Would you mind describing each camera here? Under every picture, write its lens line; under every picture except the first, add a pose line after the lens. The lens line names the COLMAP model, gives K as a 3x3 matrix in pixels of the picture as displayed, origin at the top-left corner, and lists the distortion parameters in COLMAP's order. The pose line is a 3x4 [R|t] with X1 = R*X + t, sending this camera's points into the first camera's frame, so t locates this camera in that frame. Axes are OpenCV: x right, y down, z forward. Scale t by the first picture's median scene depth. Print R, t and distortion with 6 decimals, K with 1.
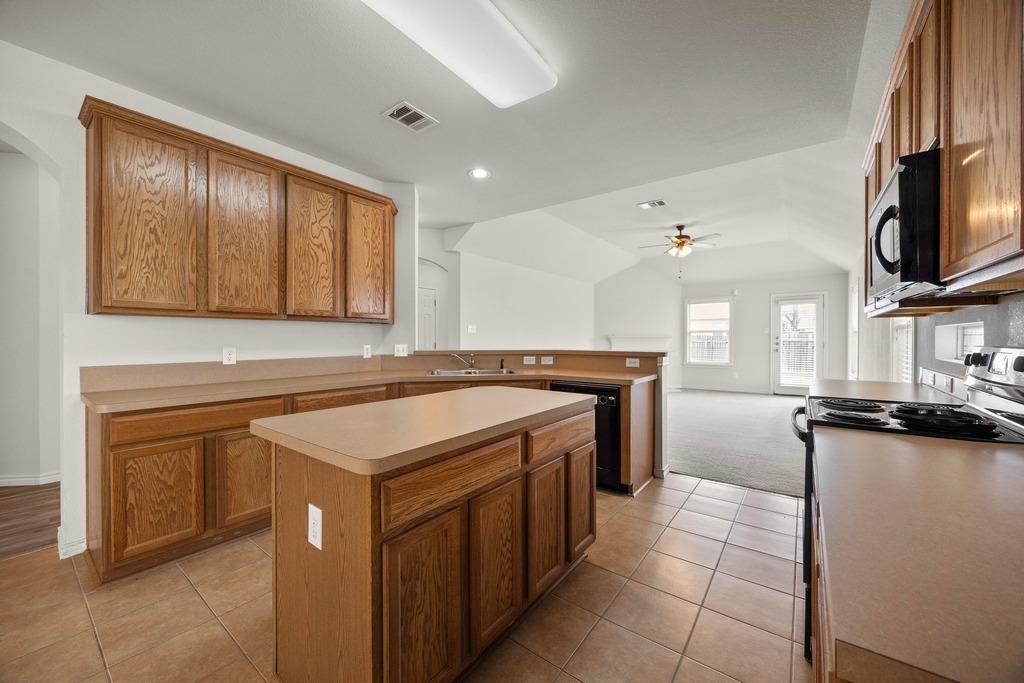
lens RADIAL K [[386.5, 0, 512.0], [0, 386.5, 341.5], [0, 0, 1]] dist [-0.010374, -0.000022]
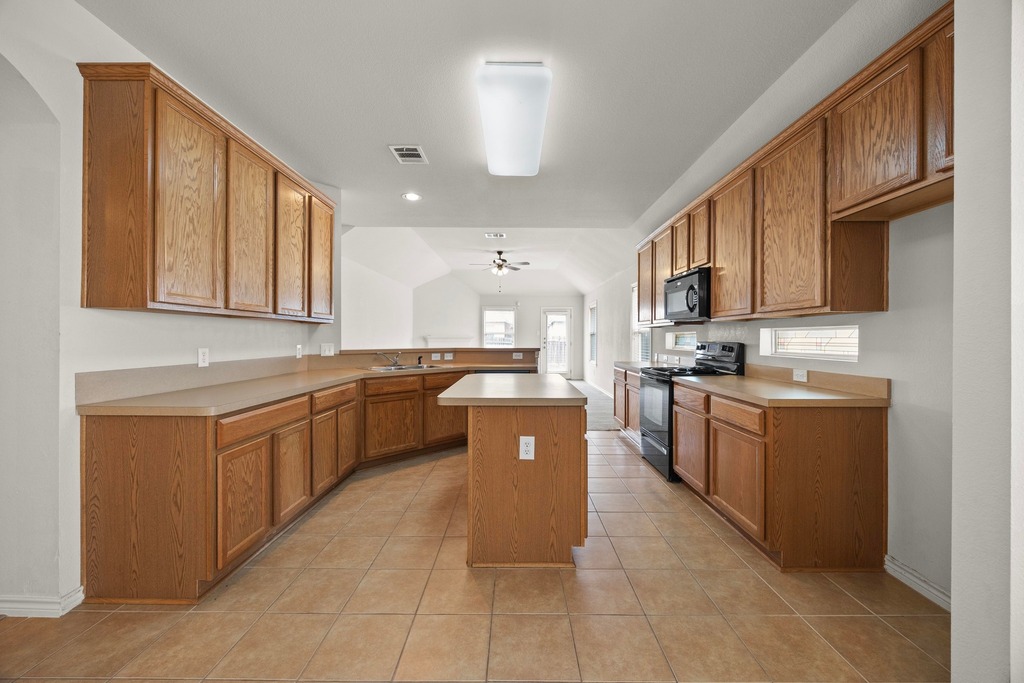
lens RADIAL K [[386.5, 0, 512.0], [0, 386.5, 341.5], [0, 0, 1]] dist [-0.010374, -0.000022]
pose [[0.806229, -0.002896, 0.591596, -0.700704], [0.003365, 0.999994, 0.000309, 0.002519], [-0.591593, 0.001742, 0.806235, -0.154682]]
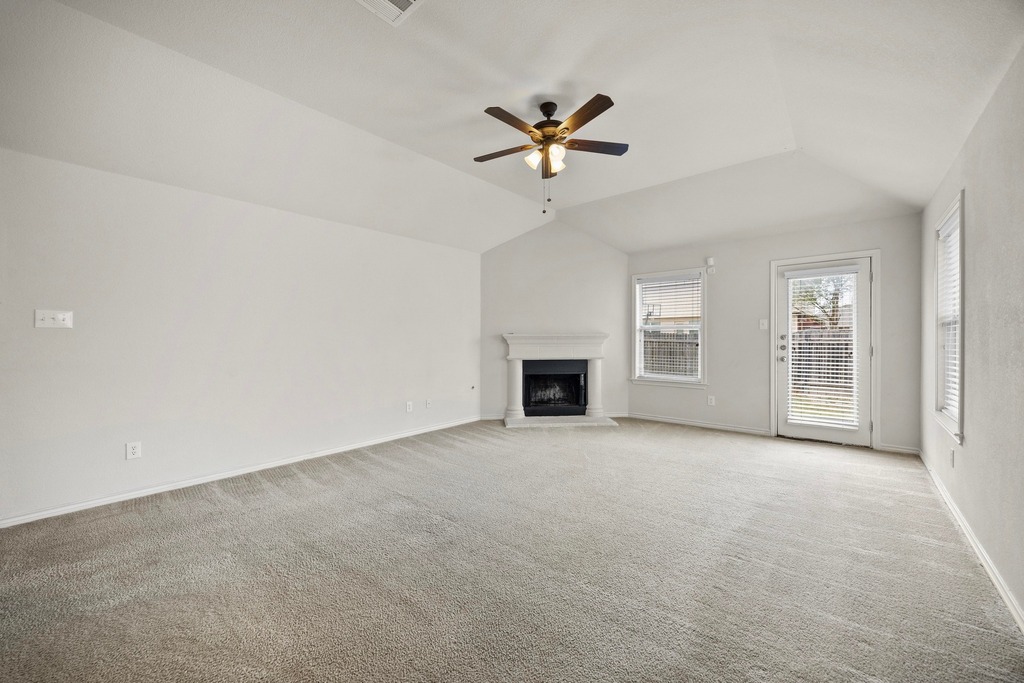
lens RADIAL K [[391.8, 0, 496.9], [0, 391.8, 342.2], [0, 0, 1]] dist [0.001218, 0.000105]
pose [[0.996551, -0.001880, -0.082957, 0.981746], [0.002023, 0.999997, 0.001636, -0.011969], [0.082953, -0.001798, 0.996552, 1.203106]]
